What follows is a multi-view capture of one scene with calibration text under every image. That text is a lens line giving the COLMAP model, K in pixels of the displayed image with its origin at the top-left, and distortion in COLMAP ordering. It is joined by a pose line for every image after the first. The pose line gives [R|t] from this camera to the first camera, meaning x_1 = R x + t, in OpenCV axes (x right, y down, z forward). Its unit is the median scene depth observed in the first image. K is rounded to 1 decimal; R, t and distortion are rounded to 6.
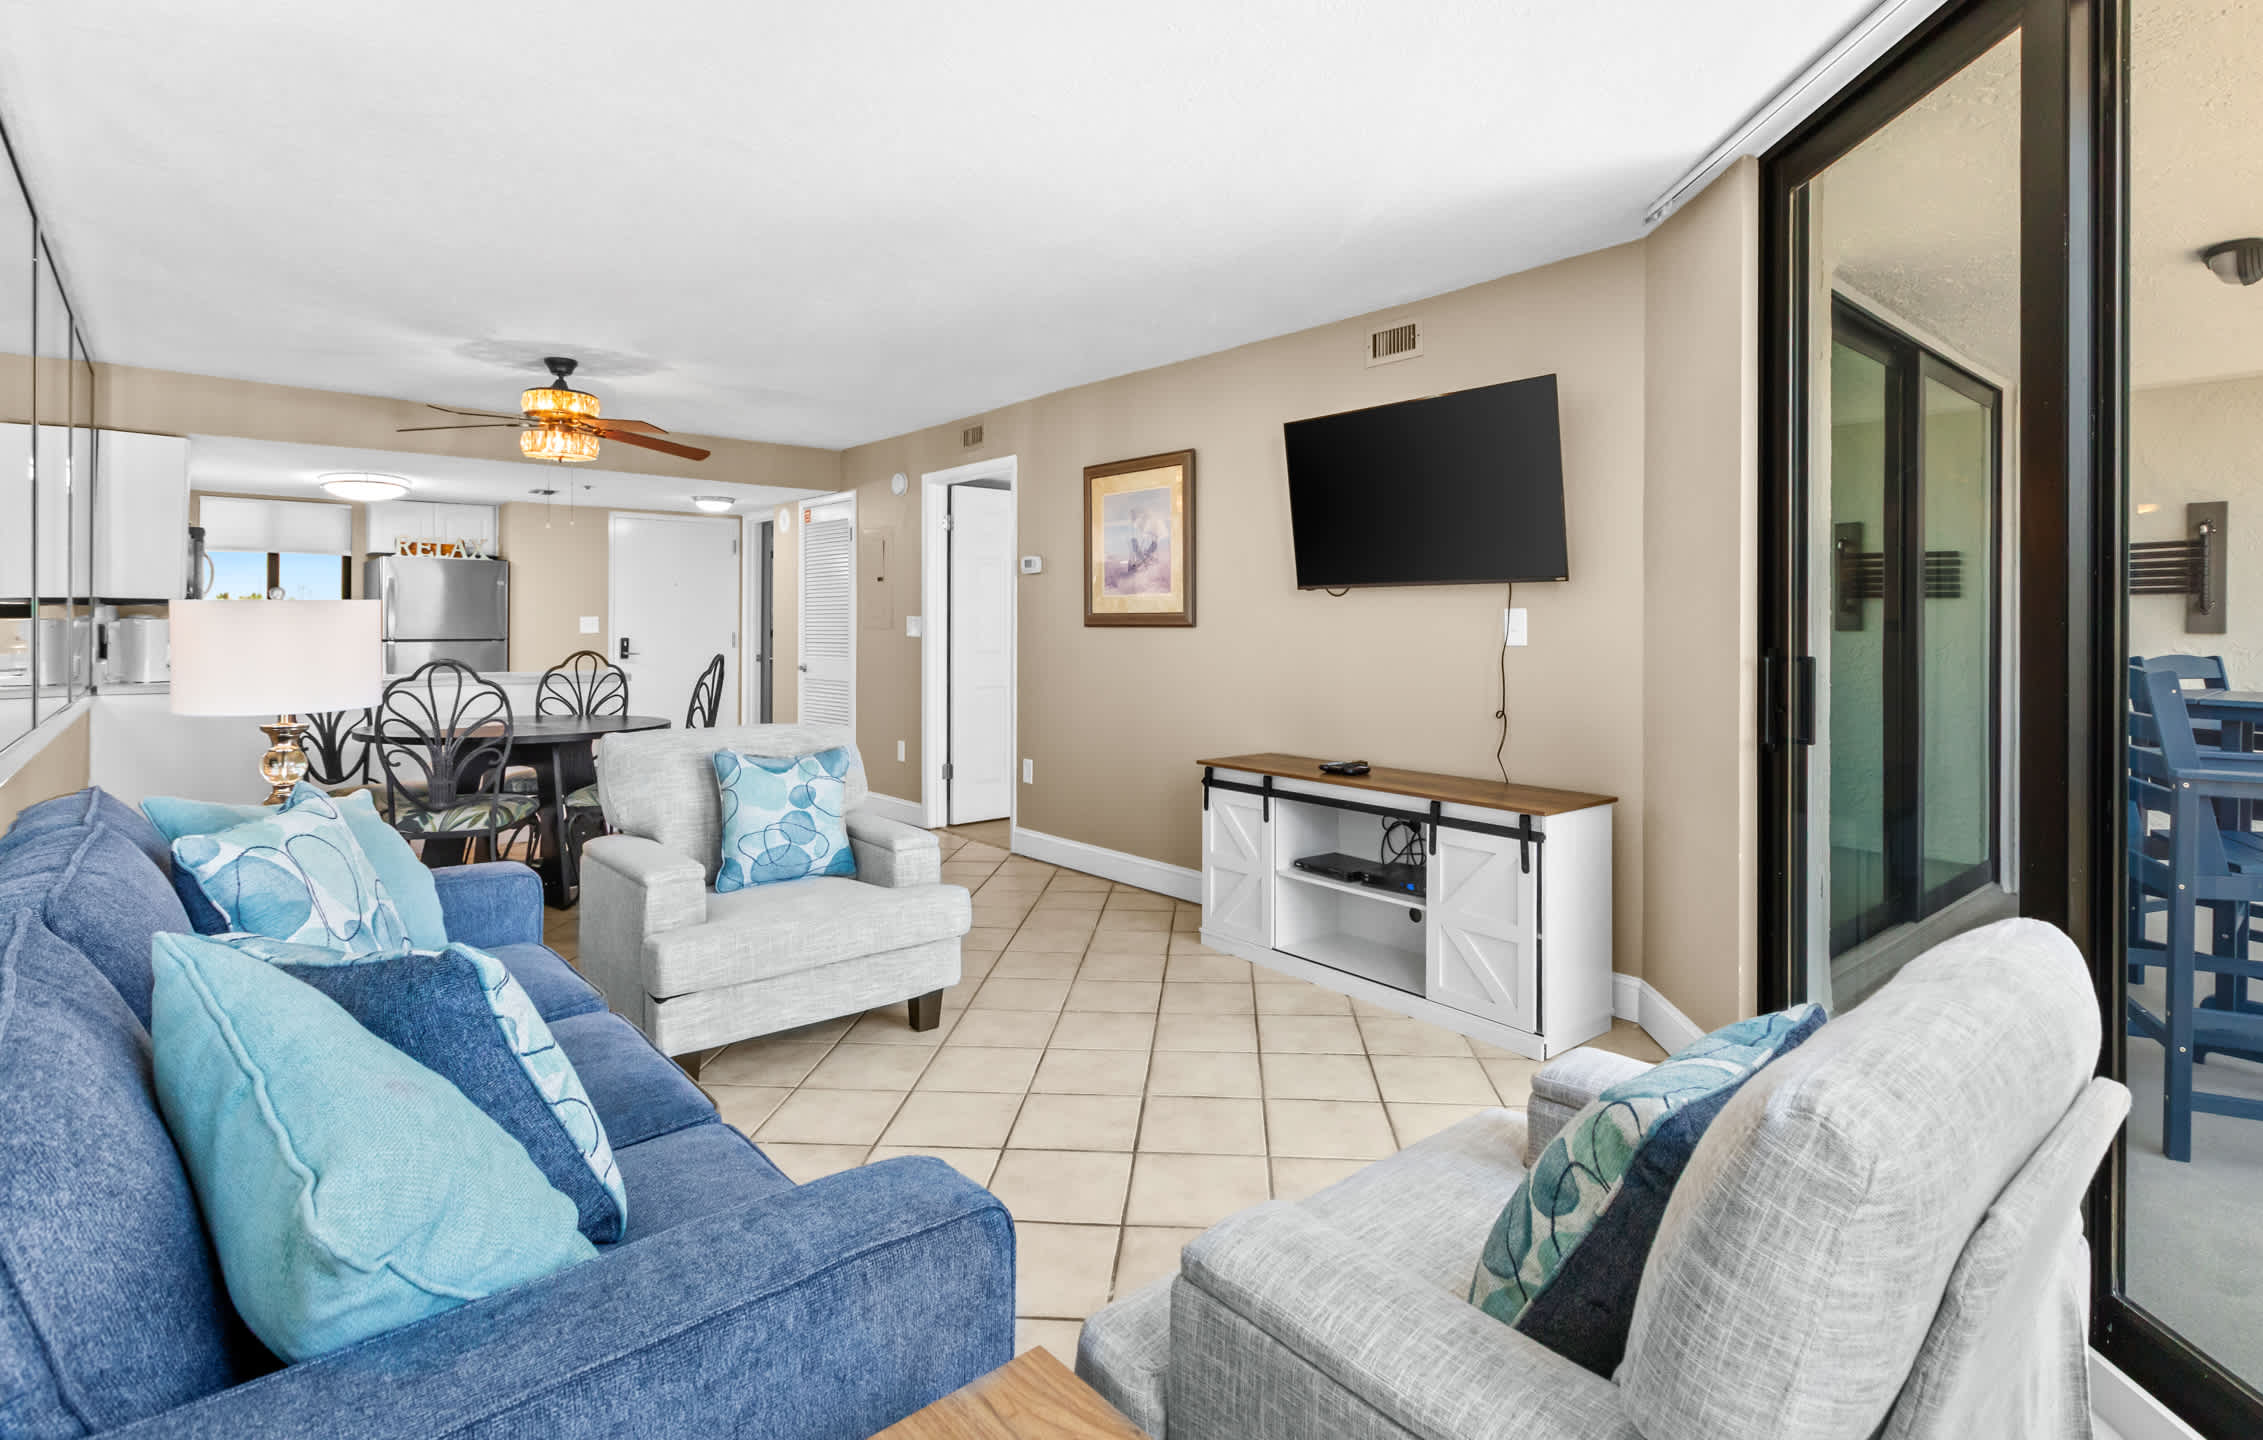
lens RADIAL K [[1084.5, 0, 1170.5], [0, 1084.5, 638.6], [0, 0, 1]] dist [0.003134, 0.000051]
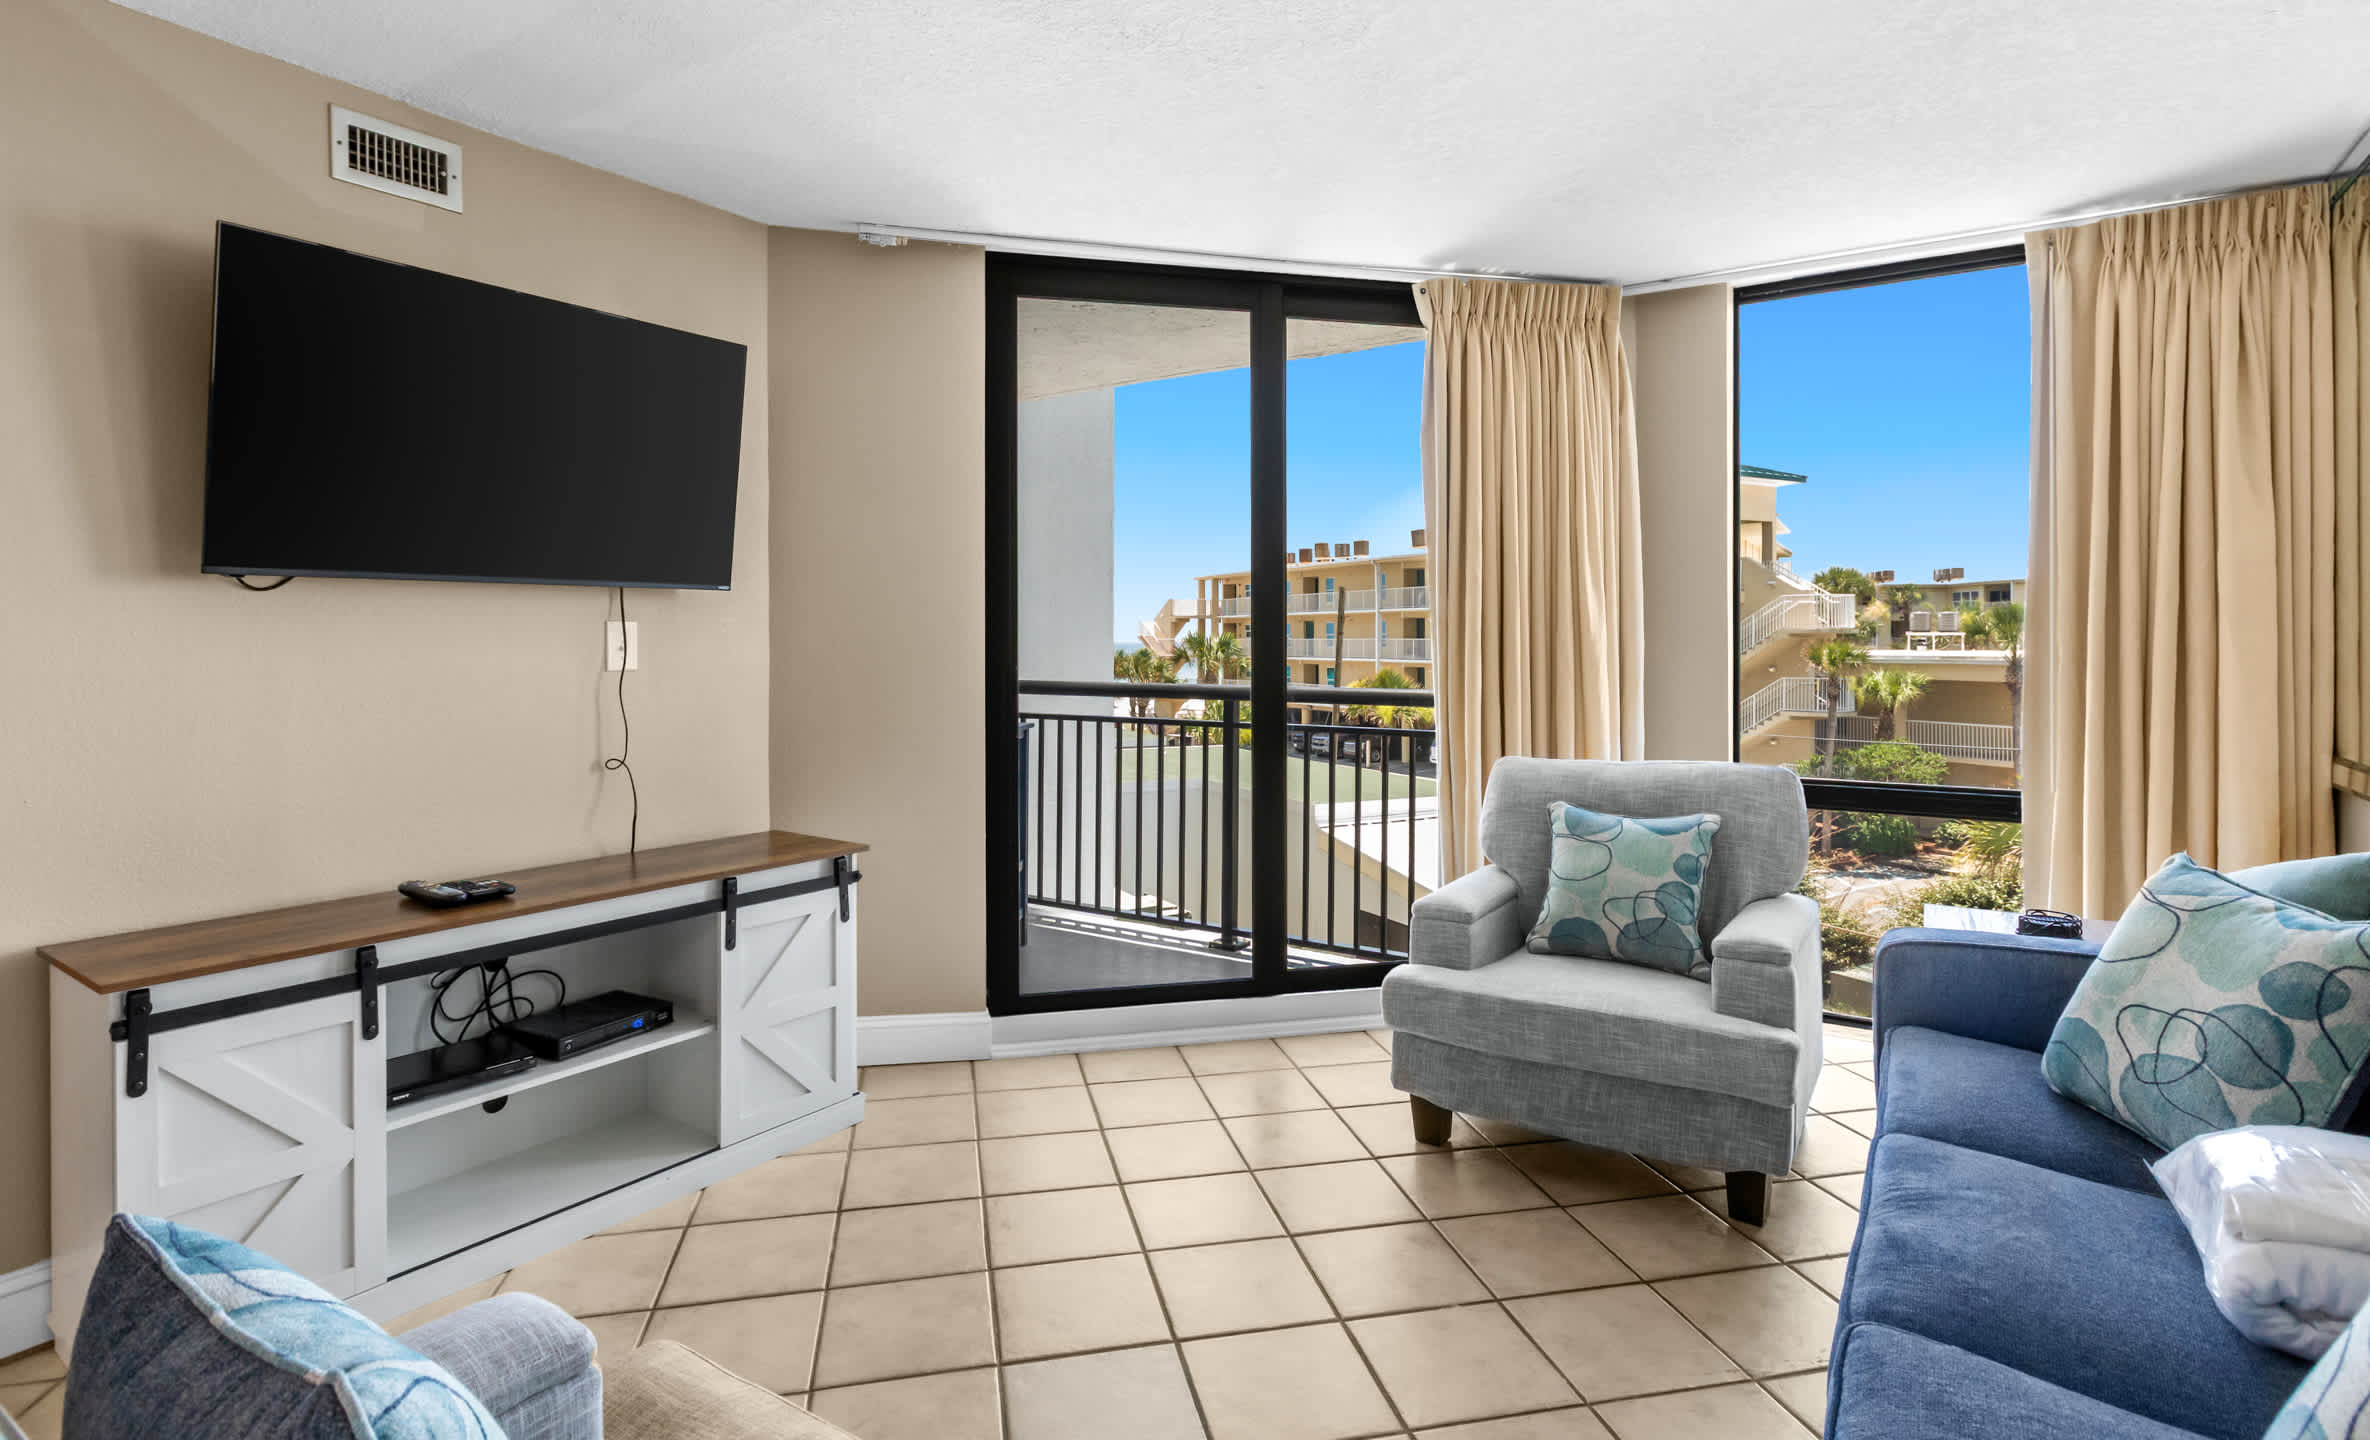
lens RADIAL K [[1177.1, 0, 1192.9], [0, 1177.1, 645.9], [0, 0, 1]] dist [0.000854, 0.000412]
pose [[-0.258628, -0.007428, 0.965949, -0.436277], [0.015575, 0.999808, 0.011859, -0.010646], [-0.965852, 0.018112, -0.258462, 0.628424]]
